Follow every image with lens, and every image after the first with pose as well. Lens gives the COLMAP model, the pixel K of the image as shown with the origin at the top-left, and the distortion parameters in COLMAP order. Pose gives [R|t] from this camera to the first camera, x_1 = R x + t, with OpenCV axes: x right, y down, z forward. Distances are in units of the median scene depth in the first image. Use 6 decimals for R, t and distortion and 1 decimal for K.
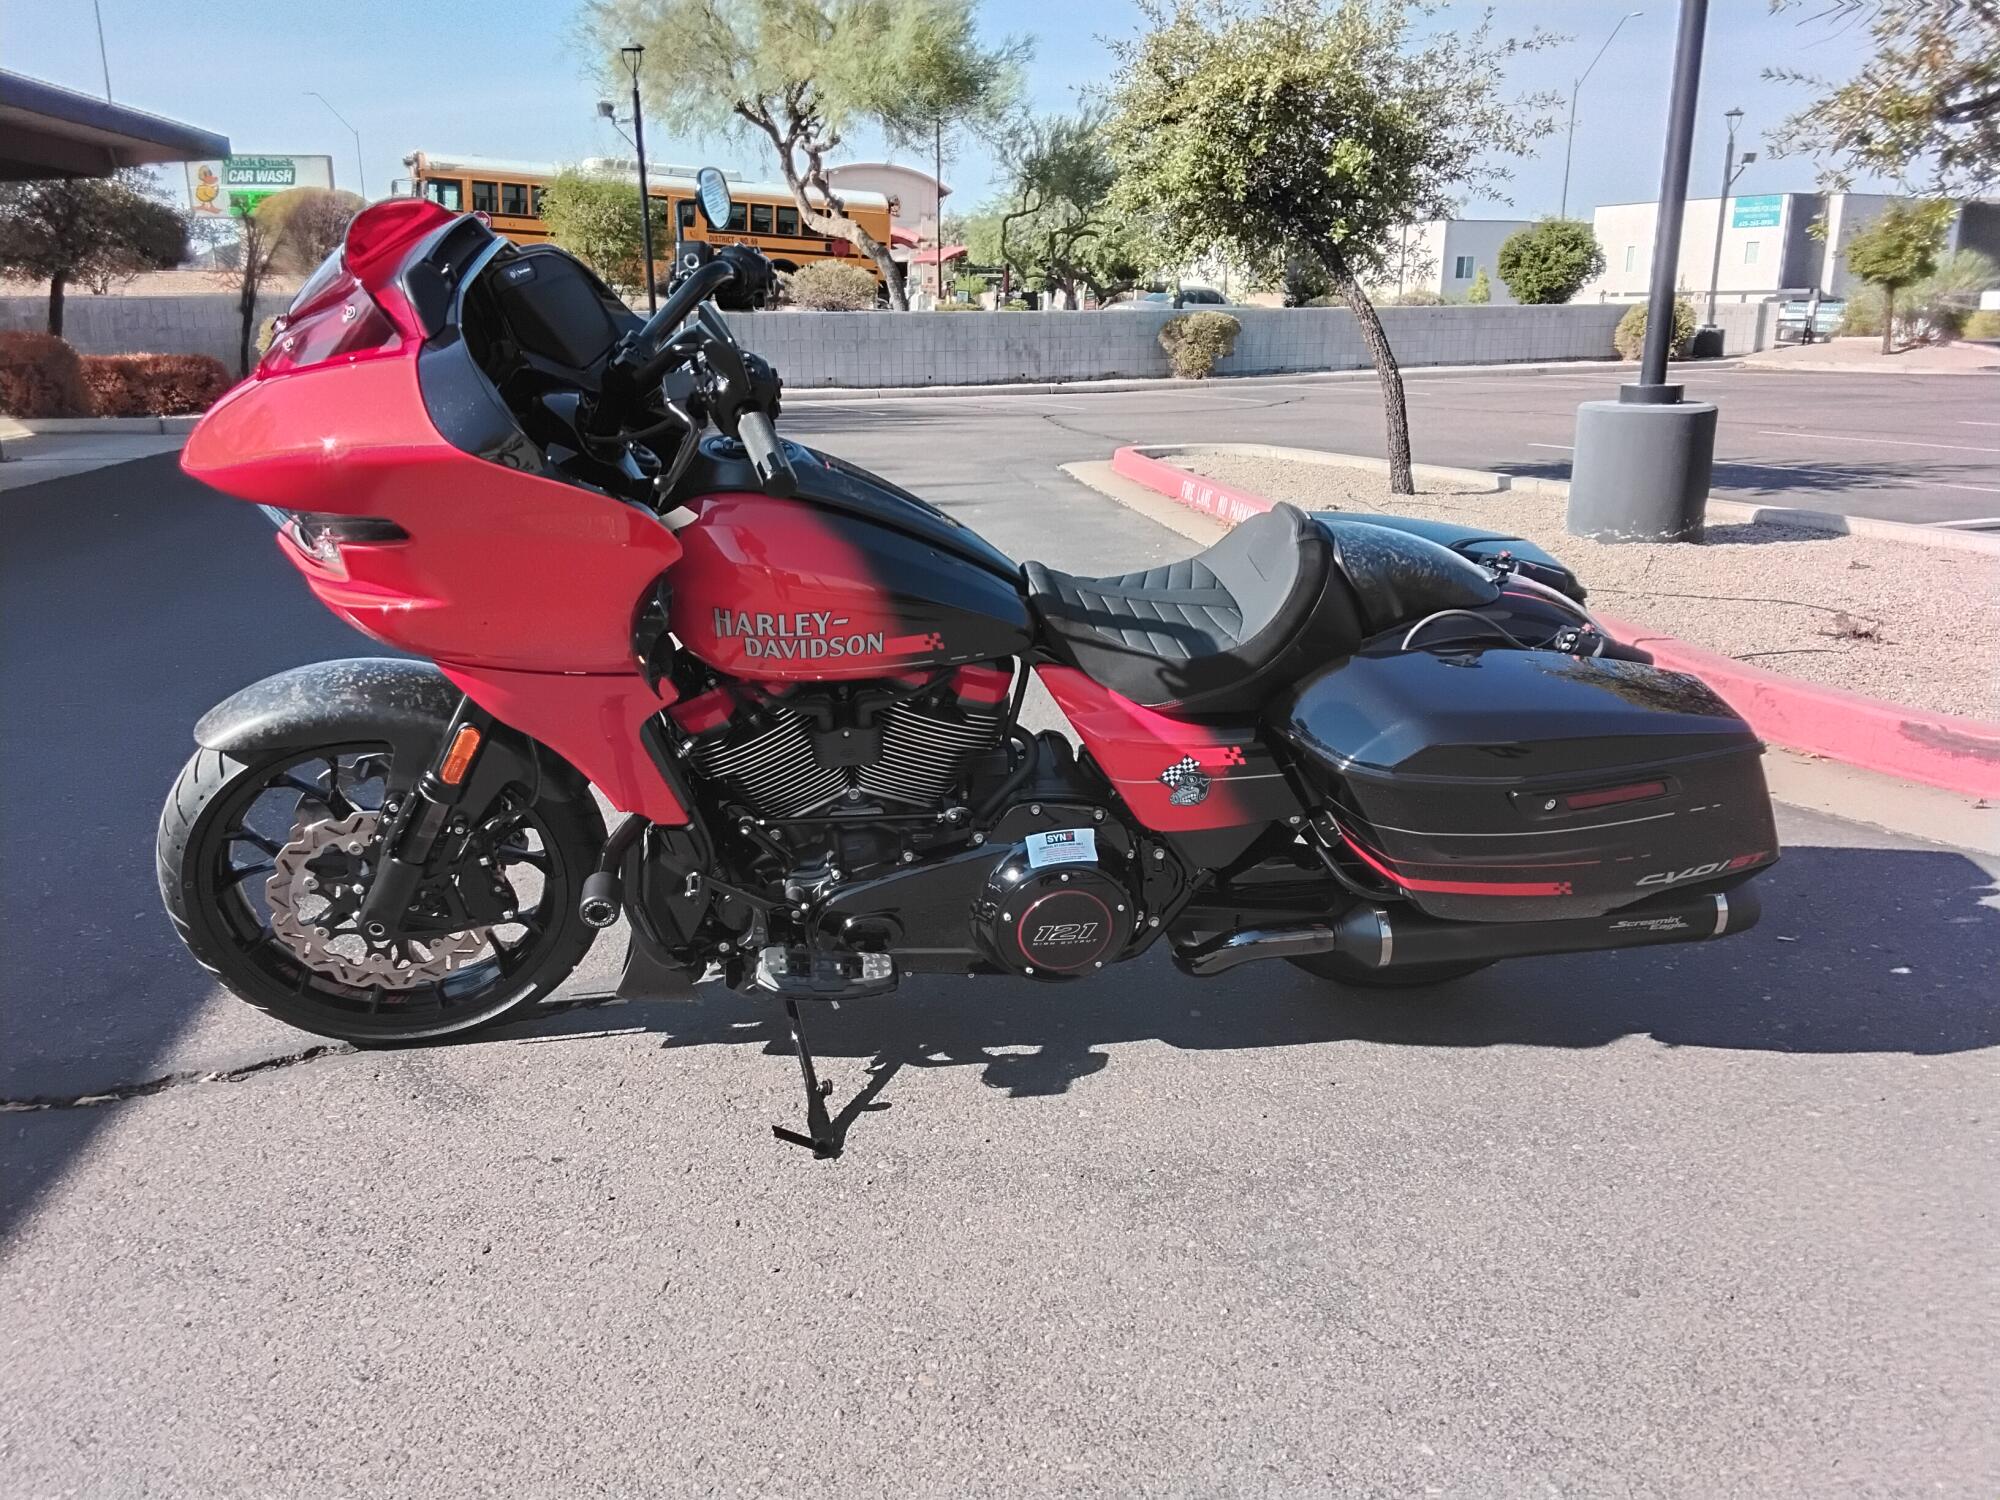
lens RADIAL K [[1737.8, 0, 1031.8], [0, 1737.8, 750.7], [0, 0, 1]] dist [0.080435, 0.000545]
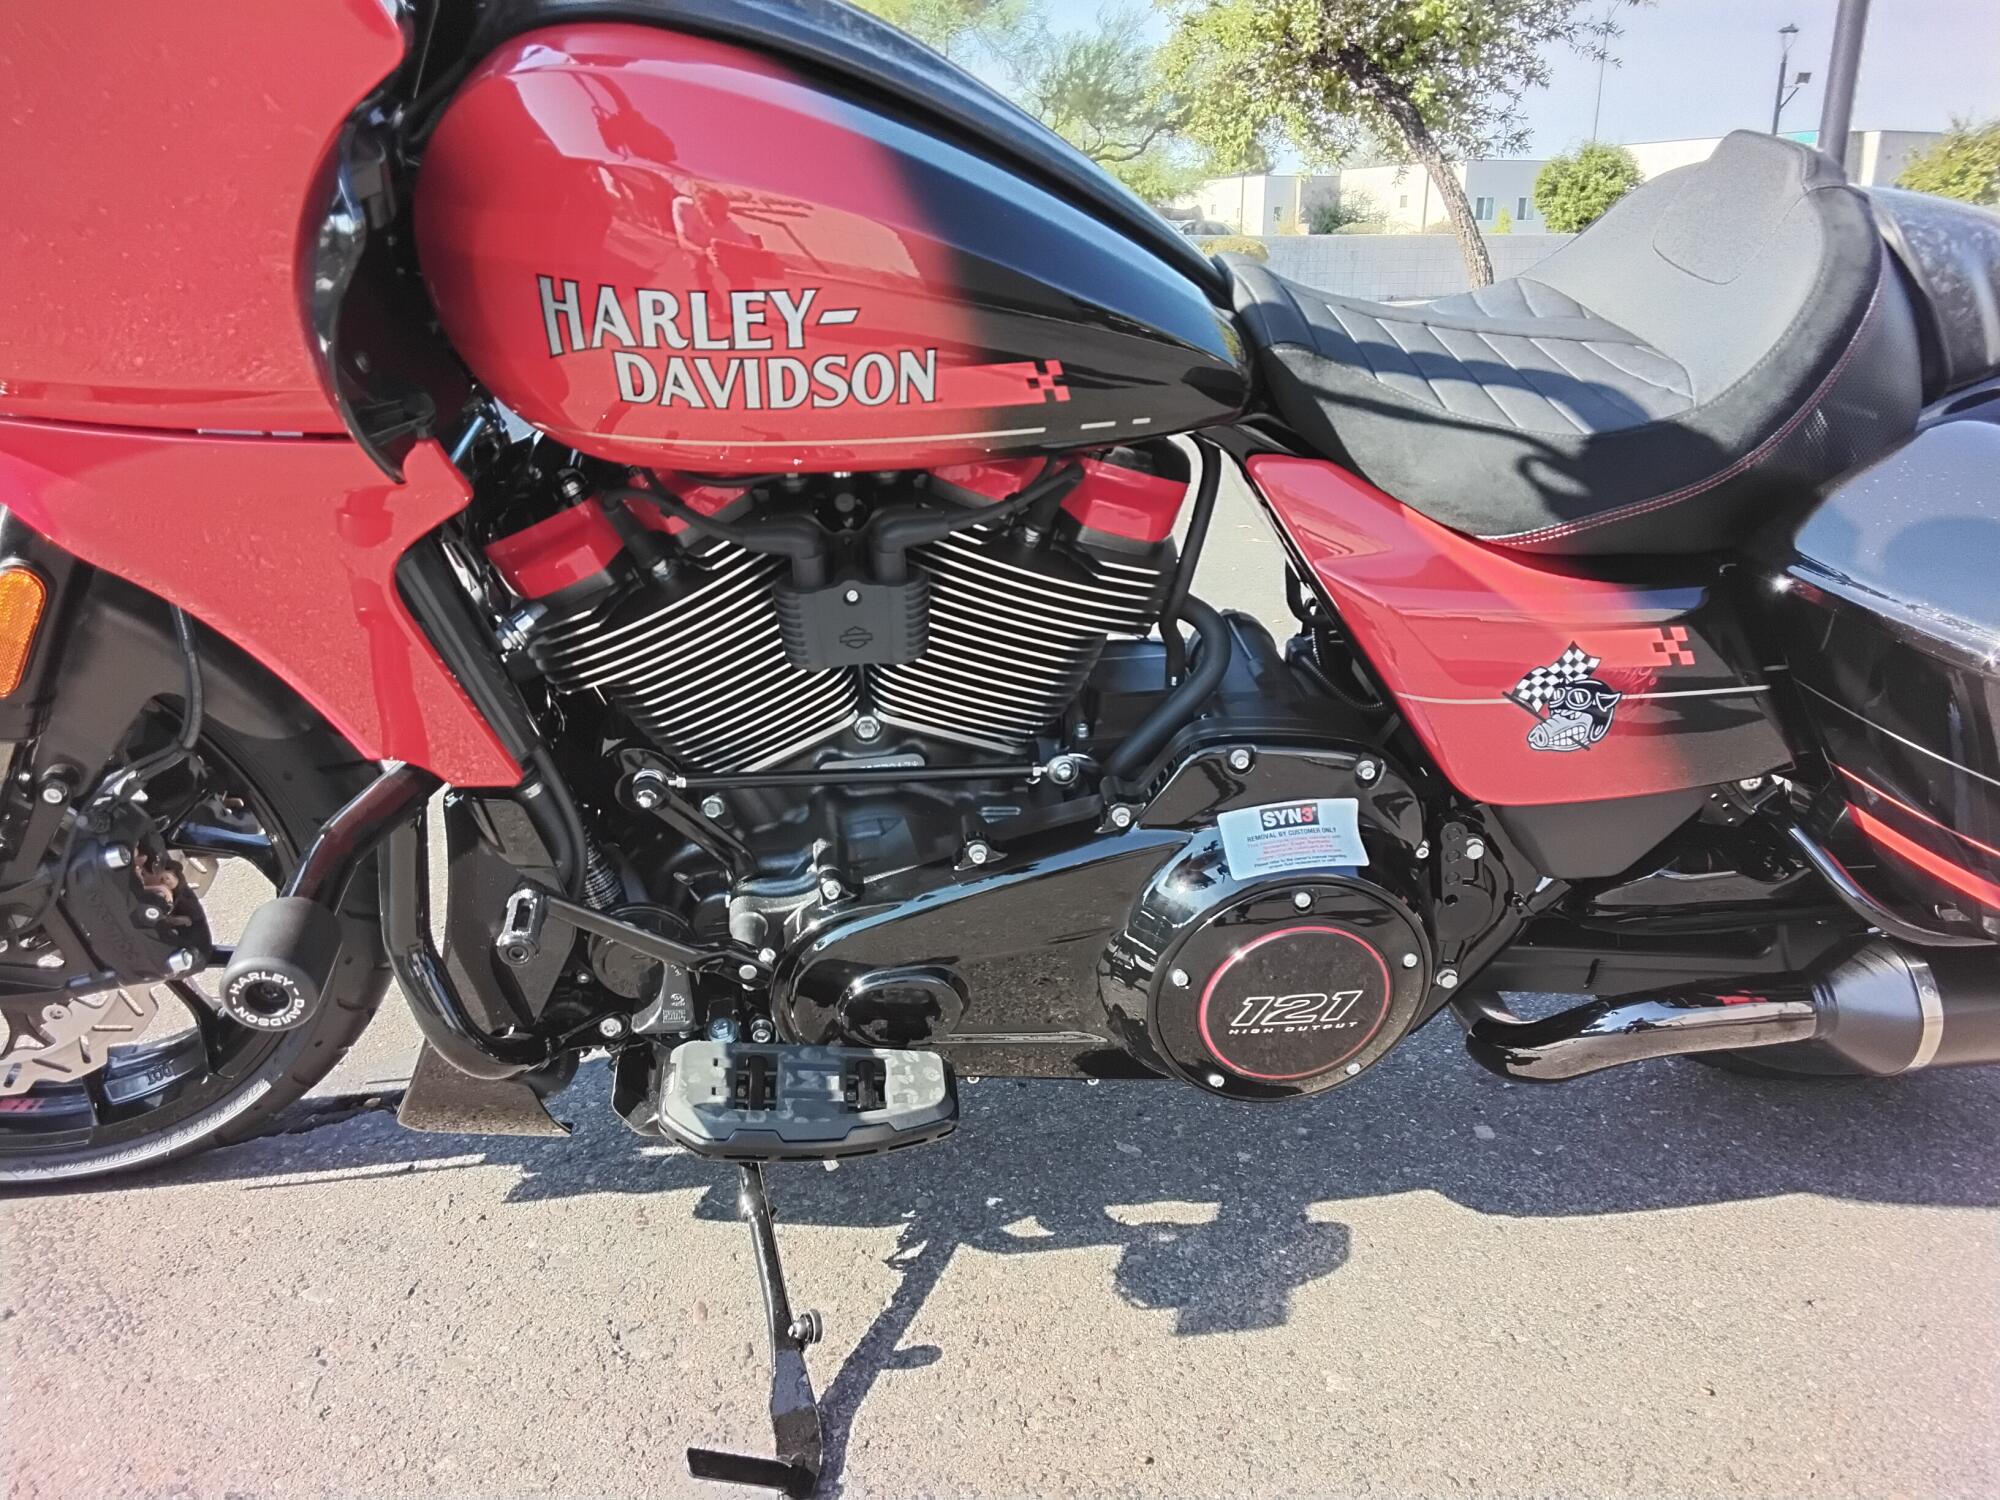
lens RADIAL K [[1809.4, 0, 1000.0], [0, 1809.4, 750.0], [0, 0, 1]] dist [0.157567, -0.242532]
pose [[0.999683, 0.004136, -0.024818, -0.051826], [-0.003466, 0.999630, 0.026989, 0.017727], [0.024921, -0.026894, 0.999328, 0.486436]]
